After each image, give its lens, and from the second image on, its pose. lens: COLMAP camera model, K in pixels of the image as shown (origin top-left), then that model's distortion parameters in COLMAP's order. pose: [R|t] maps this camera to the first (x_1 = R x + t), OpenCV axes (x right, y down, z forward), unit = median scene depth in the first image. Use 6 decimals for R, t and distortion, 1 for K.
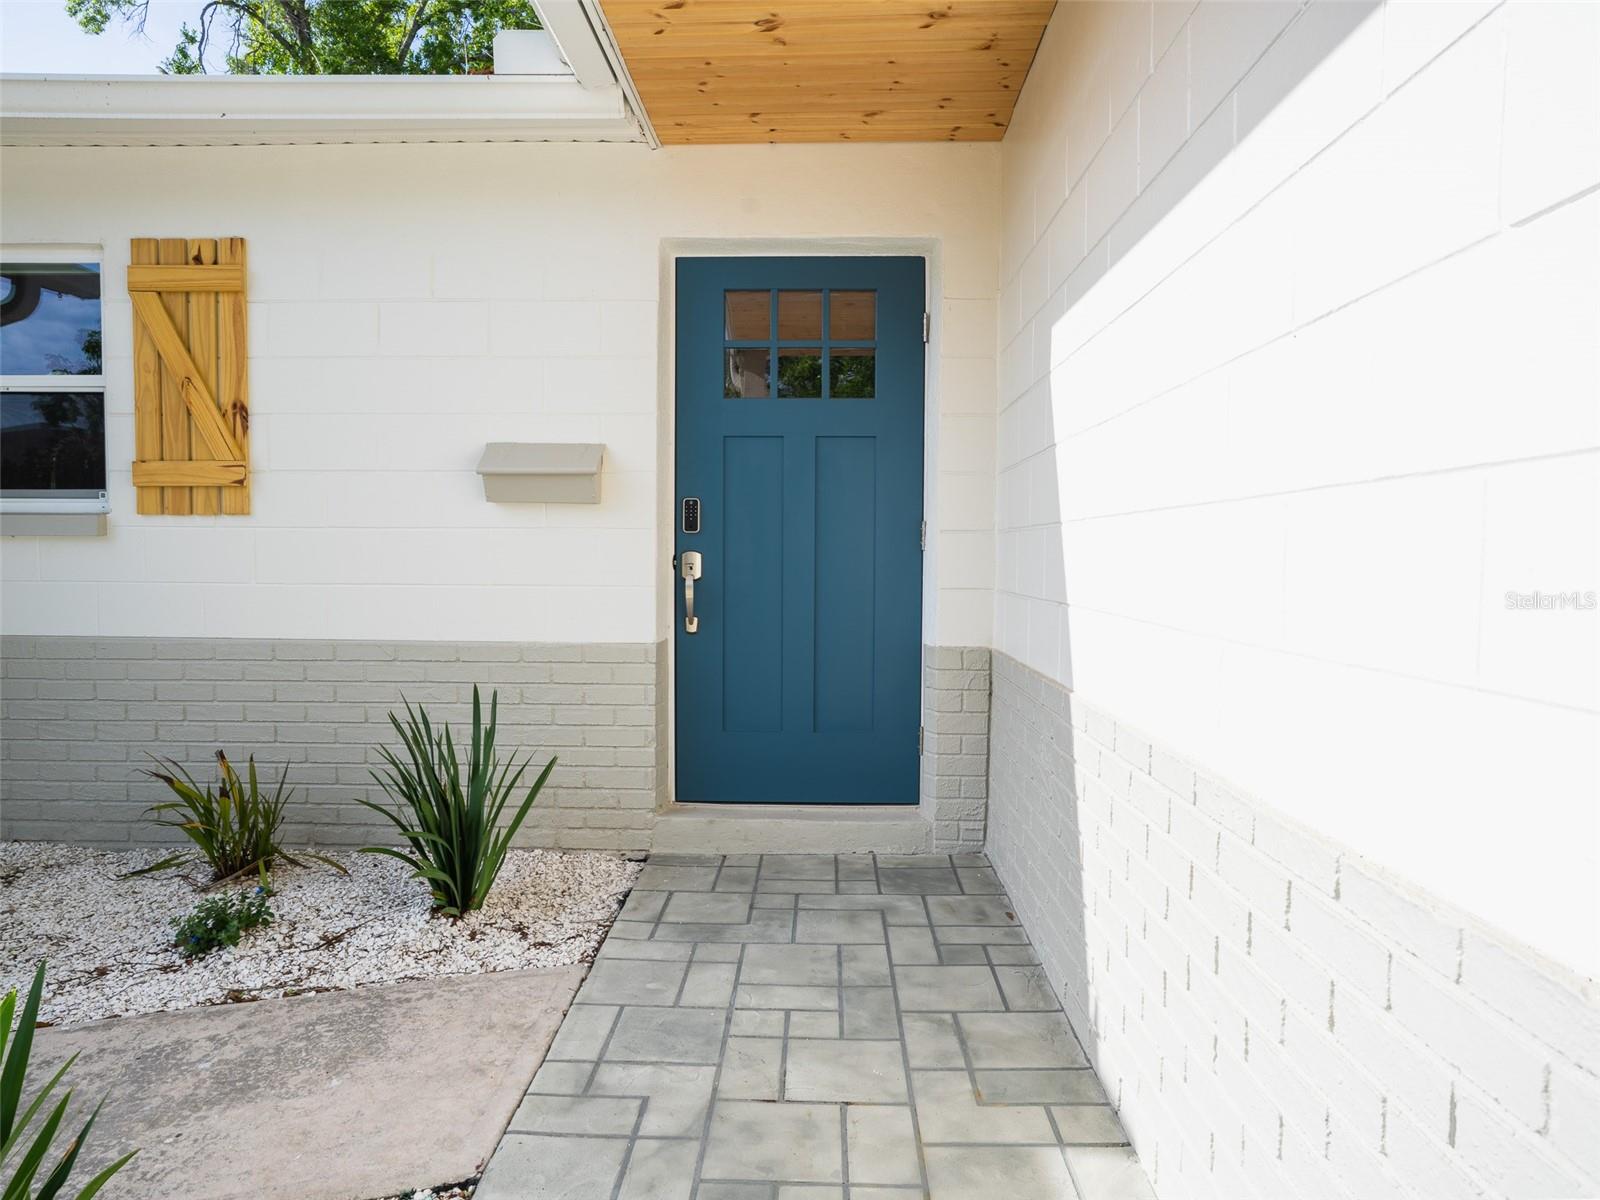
lens RADIAL K [[982.4, 0, 783.8], [0, 982.4, 609.1], [0, 0, 1]] dist [0.000045, 0.001967]
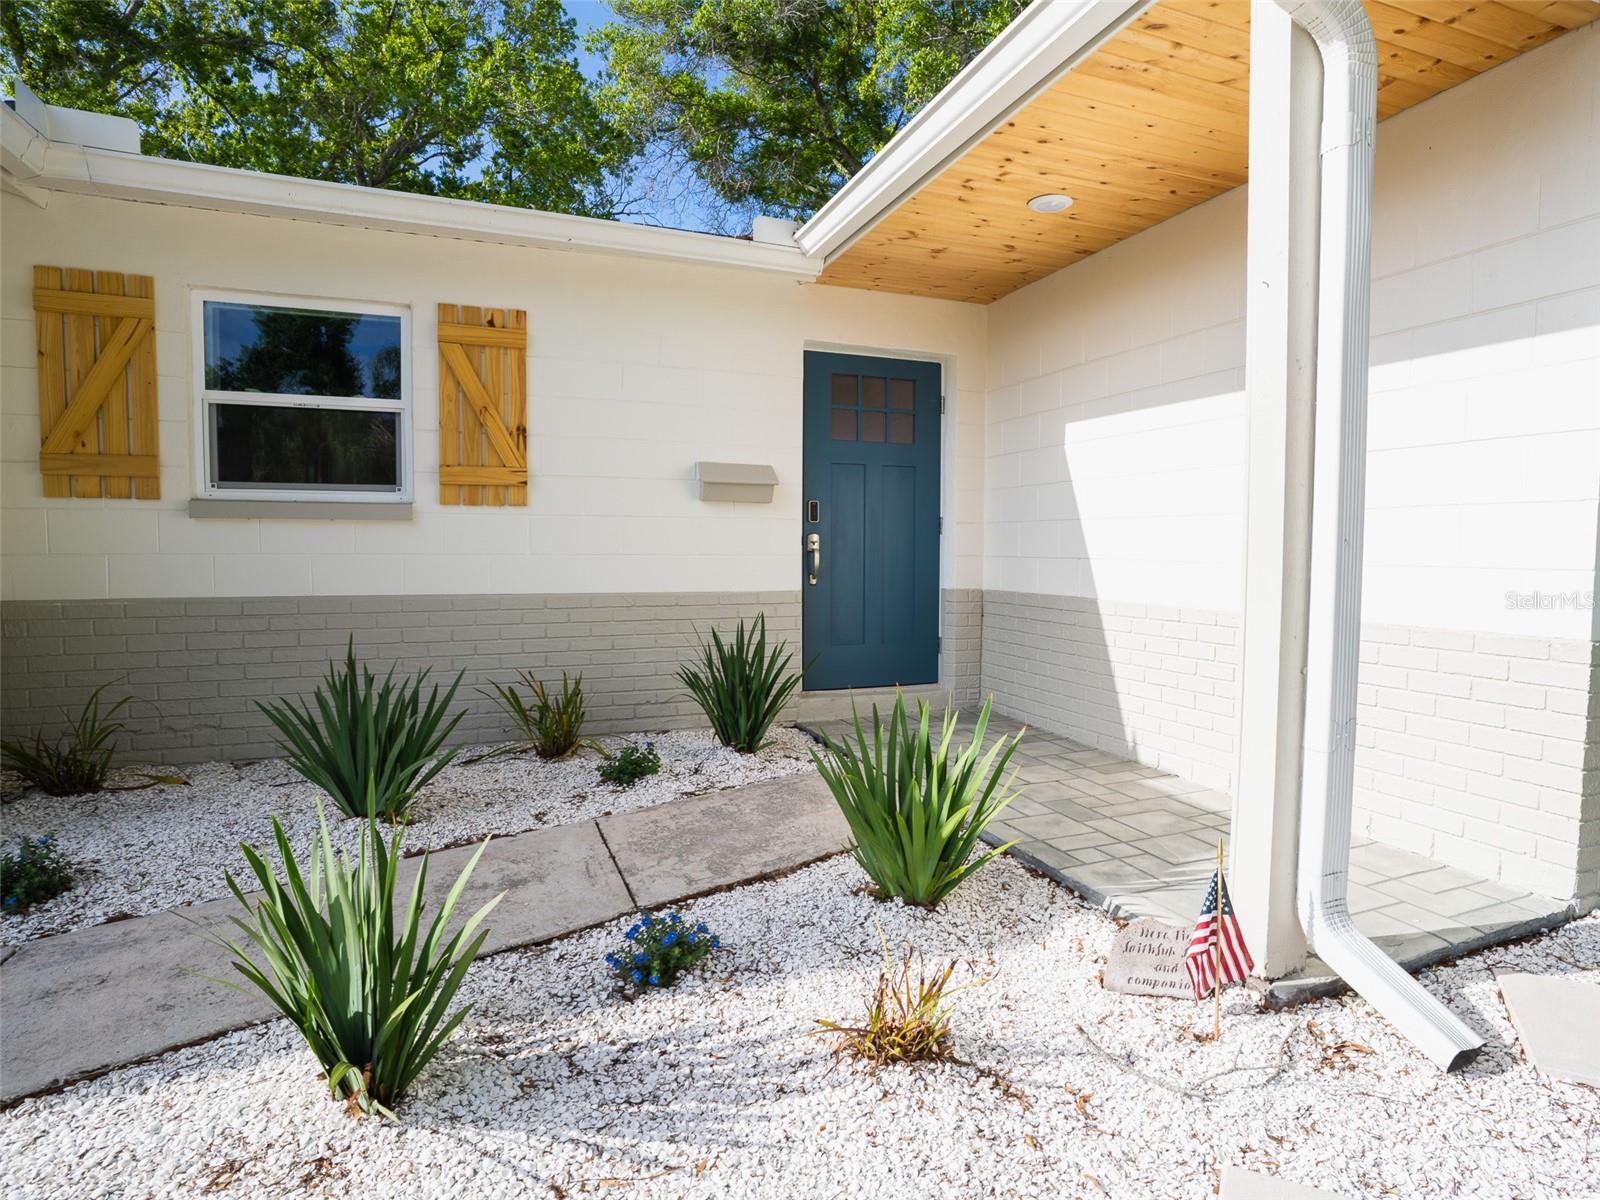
lens RADIAL K [[896.1, 0, 827.5], [0, 896.1, 605.4], [0, 0, 1]] dist [-0.025337, 0.000721]
pose [[0.913952, -0.026443, 0.404960, -0.680937], [0.021533, 0.999629, 0.016674, 0.035097], [-0.405250, -0.006519, 0.914182, -0.353297]]
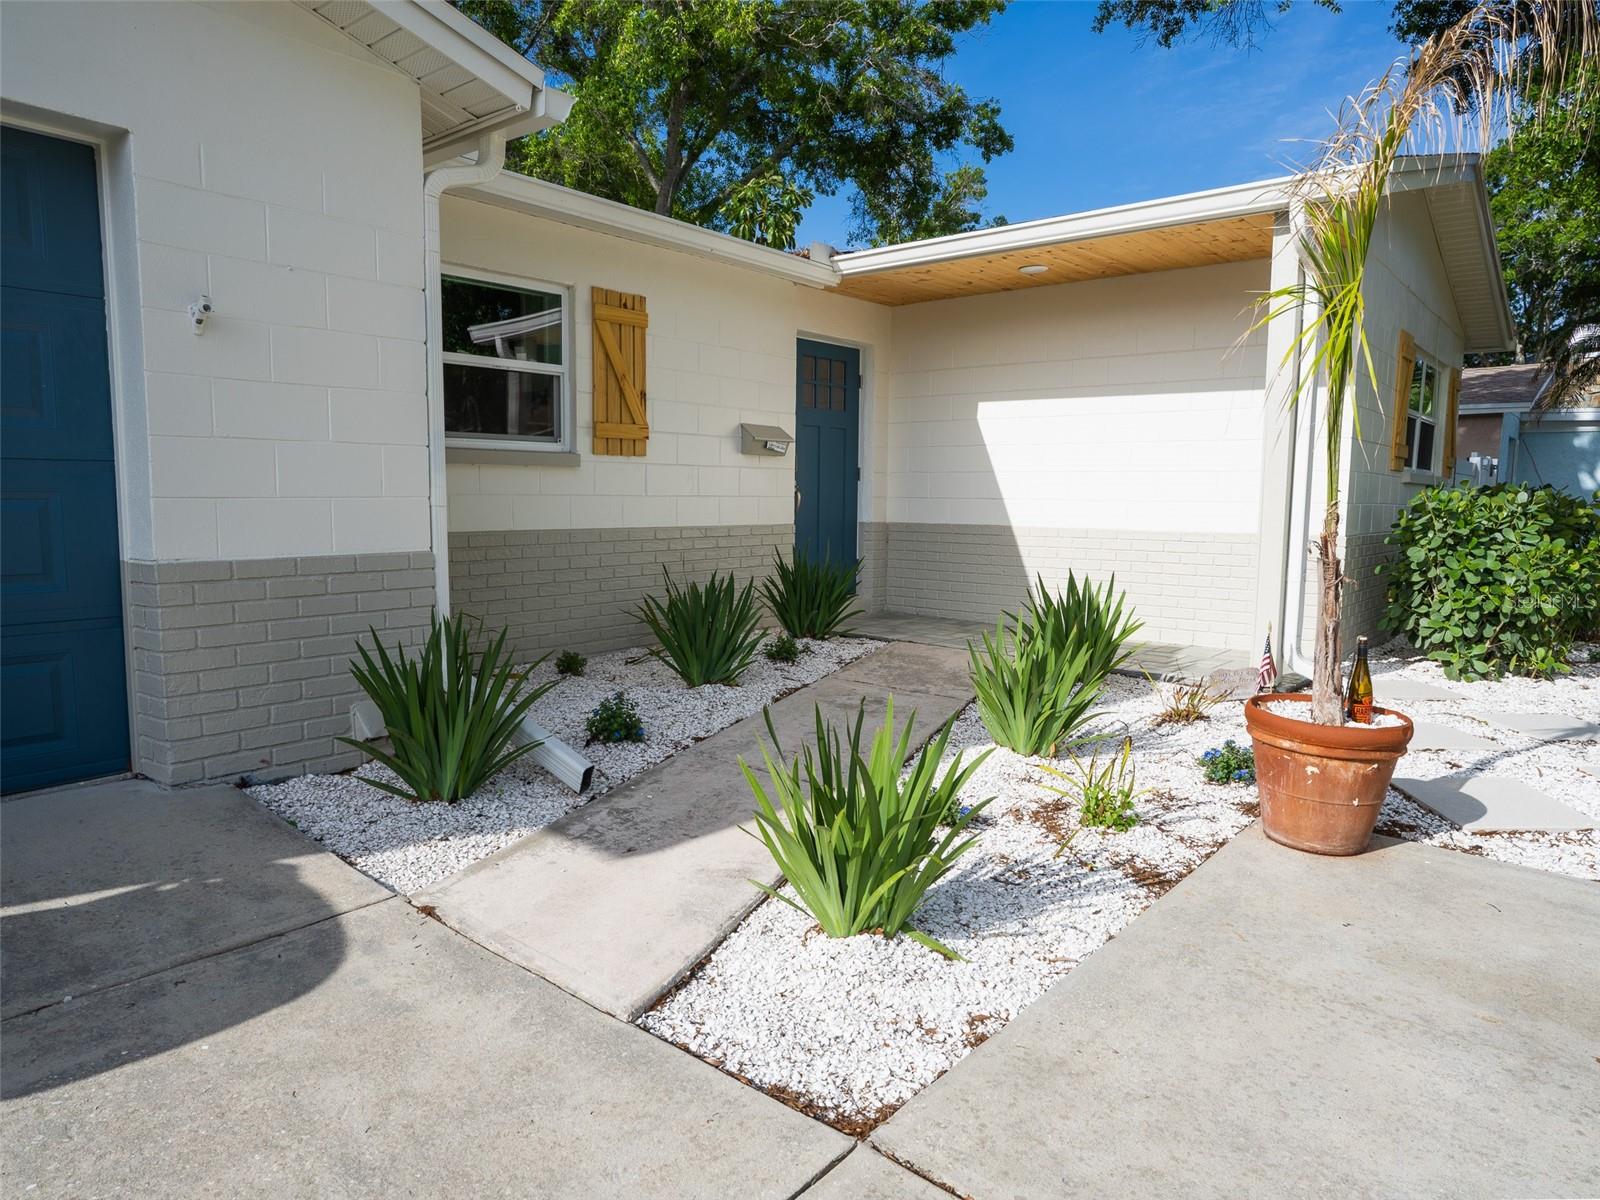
lens RADIAL K [[1022.3, 0, 740.3], [0, 1022.3, 592.2], [0, 0, 1]] dist [-0.000891, 0.000629]
pose [[0.642018, -0.073571, 0.763151, -1.851111], [0.036217, 0.997184, 0.065665, 0.031762], [-0.765833, -0.014519, 0.642875, -0.300870]]
